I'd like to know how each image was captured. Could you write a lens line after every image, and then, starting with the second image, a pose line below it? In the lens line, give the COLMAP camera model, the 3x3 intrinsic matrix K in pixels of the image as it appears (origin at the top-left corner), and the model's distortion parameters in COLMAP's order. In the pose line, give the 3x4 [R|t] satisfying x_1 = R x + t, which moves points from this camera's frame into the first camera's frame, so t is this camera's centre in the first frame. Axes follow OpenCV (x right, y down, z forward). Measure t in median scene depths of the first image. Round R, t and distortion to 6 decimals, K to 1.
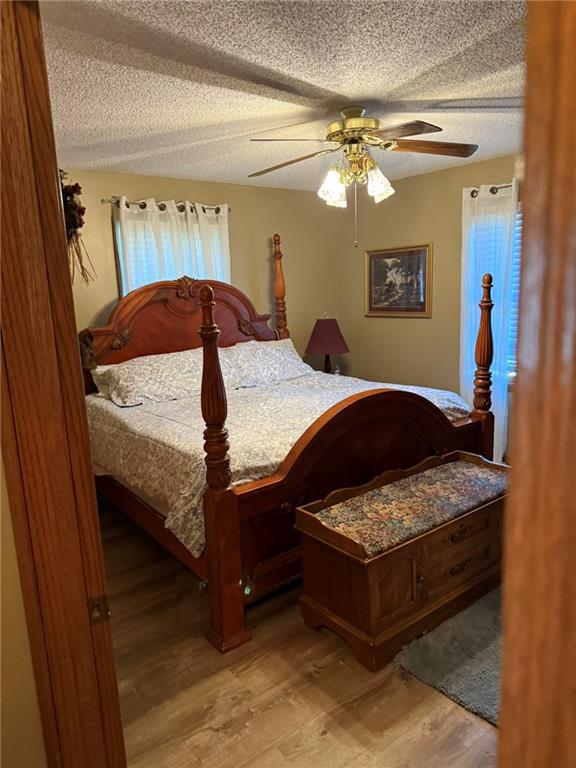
lens RADIAL K [[541.1, 0, 292.8], [0, 541.1, 389.6], [0, 0, 1]] dist [0.009099, -0.011697]
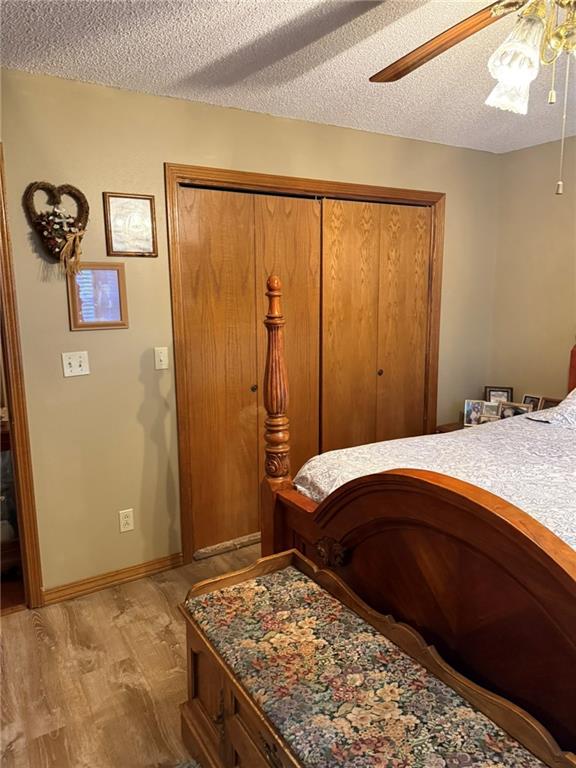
lens RADIAL K [[541.1, 0, 292.0], [0, 541.1, 378.7], [0, 0, 1]] dist [0.009099, -0.011697]
pose [[-0.083486, 0.219063, -0.972132, 0.756772], [-0.191311, 0.953868, 0.231377, -0.221974], [0.977973, 0.205296, -0.037725, 0.975613]]
